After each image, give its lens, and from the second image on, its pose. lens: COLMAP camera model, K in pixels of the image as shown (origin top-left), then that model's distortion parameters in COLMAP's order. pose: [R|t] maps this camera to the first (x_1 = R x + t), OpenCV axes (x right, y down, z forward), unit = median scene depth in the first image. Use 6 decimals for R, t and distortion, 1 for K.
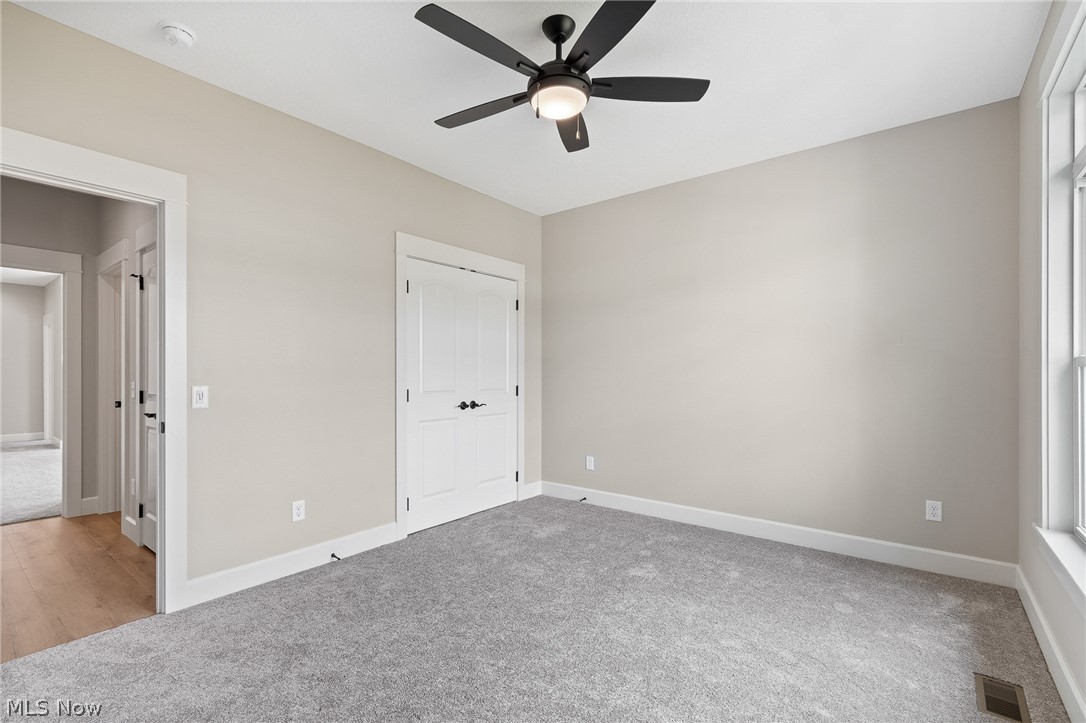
lens RADIAL K [[481.0, 0, 540.4], [0, 481.0, 369.8], [0, 0, 1]] dist [0.001954, -0.001844]
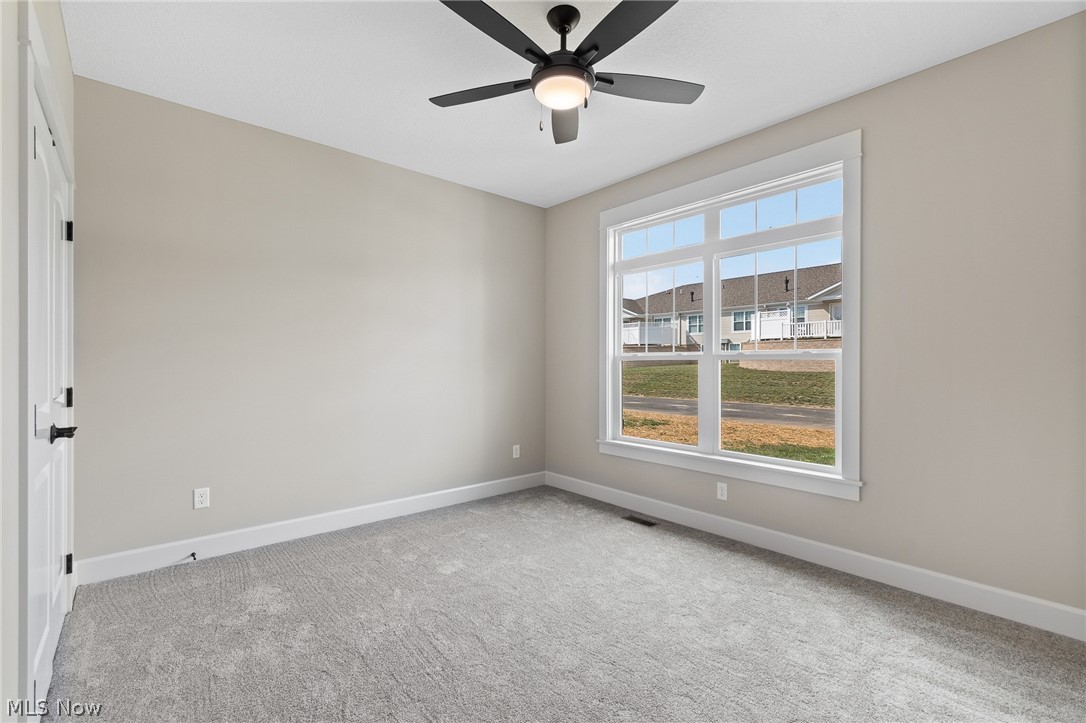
lens RADIAL K [[481.0, 0, 547.9], [0, 481.0, 357.0], [0, 0, 1]] dist [0.001954, -0.001844]
pose [[0.191474, 0.009330, 0.981453, -0.694754], [-0.010418, 0.999918, -0.007473, -0.003040], [-0.981442, -0.008794, 0.191556, 0.602460]]
